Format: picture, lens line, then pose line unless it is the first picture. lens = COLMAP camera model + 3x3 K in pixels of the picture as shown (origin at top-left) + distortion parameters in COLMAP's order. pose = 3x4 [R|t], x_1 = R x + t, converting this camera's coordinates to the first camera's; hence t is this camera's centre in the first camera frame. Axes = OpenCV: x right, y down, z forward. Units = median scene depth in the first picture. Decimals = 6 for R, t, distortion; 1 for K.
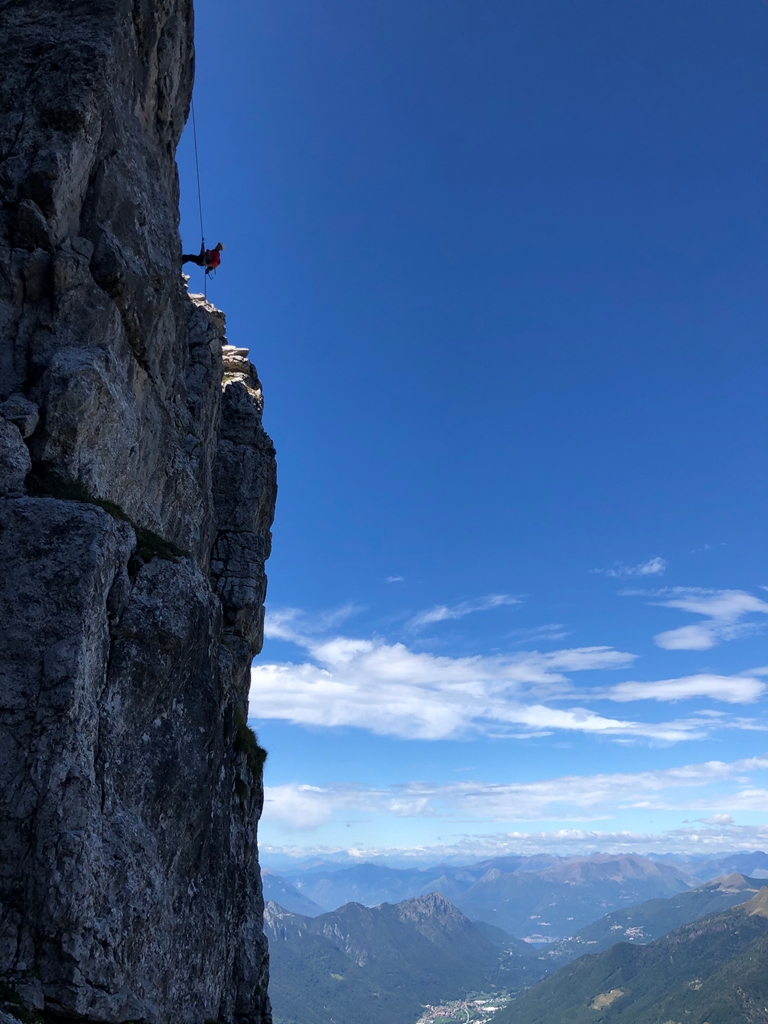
lens RADIAL K [[827.6, 0, 384.0], [0, 827.6, 512.0], [0, 0, 1]] dist [0.027193, -0.038510]
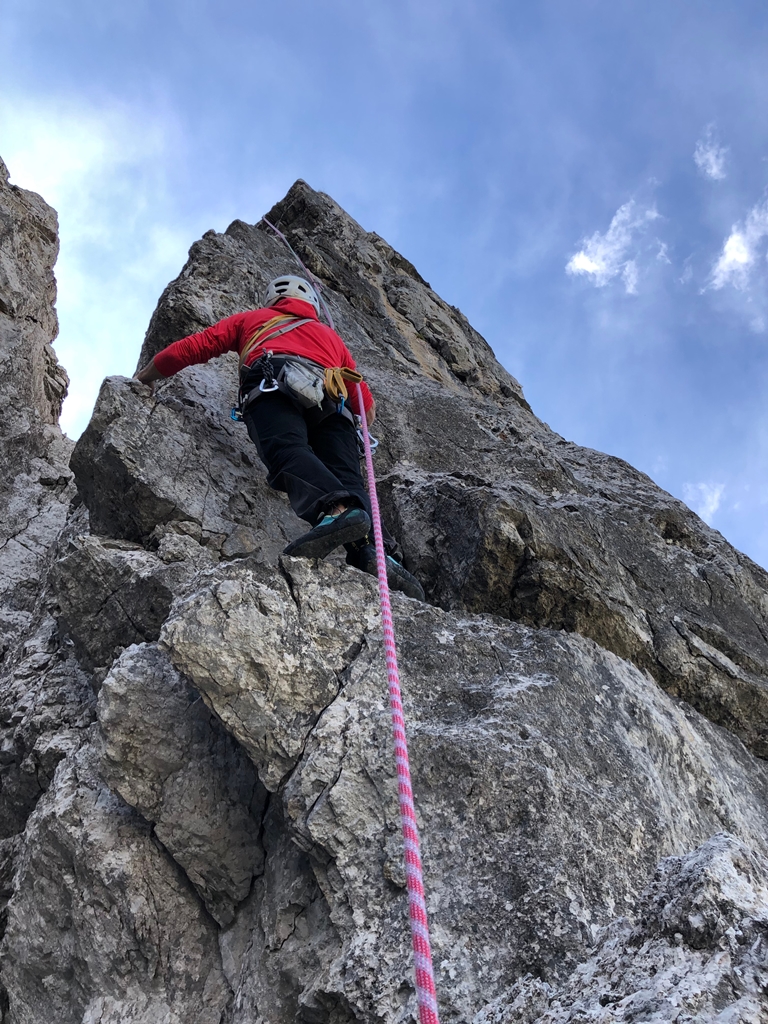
lens RADIAL K [[827.6, 0, 384.0], [0, 827.6, 512.0], [0, 0, 1]] dist [0.027193, -0.038510]
pose [[0.587421, -0.747175, -0.310912, -0.259337], [0.466205, 0.626458, -0.624663, -0.162767], [0.661506, 0.221991, 0.716331, 0.794712]]
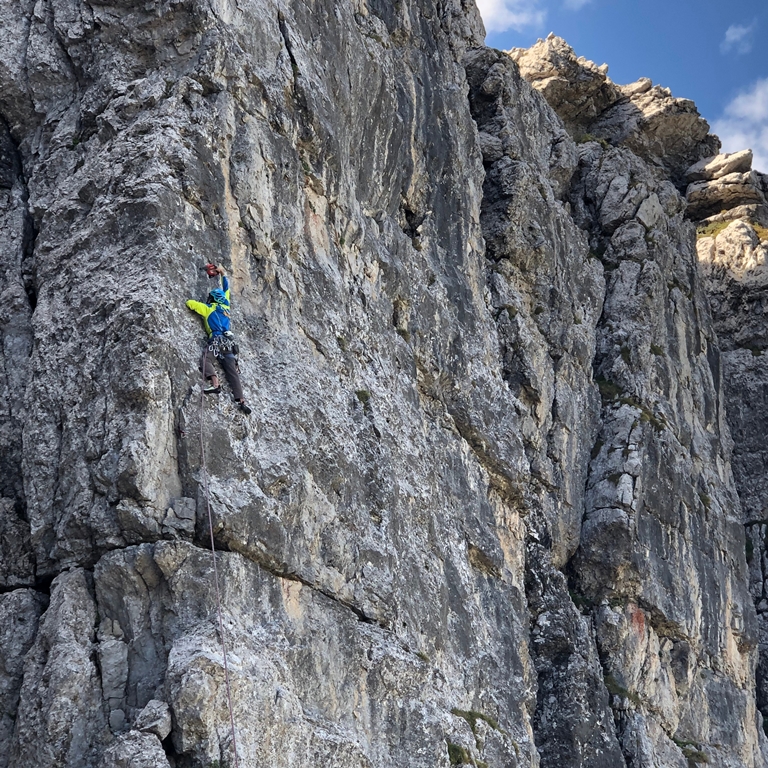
lens RADIAL K [[2042.6, 0, 384.0], [0, 2042.6, 384.0], [0, 0, 1]] dist [-0.332388, 5.709246]
pose [[0.809600, -0.286546, -0.512287, 1.116874], [0.303605, 0.951360, -0.052334, -0.252687], [0.502366, -0.113163, 0.857218, -0.963002]]
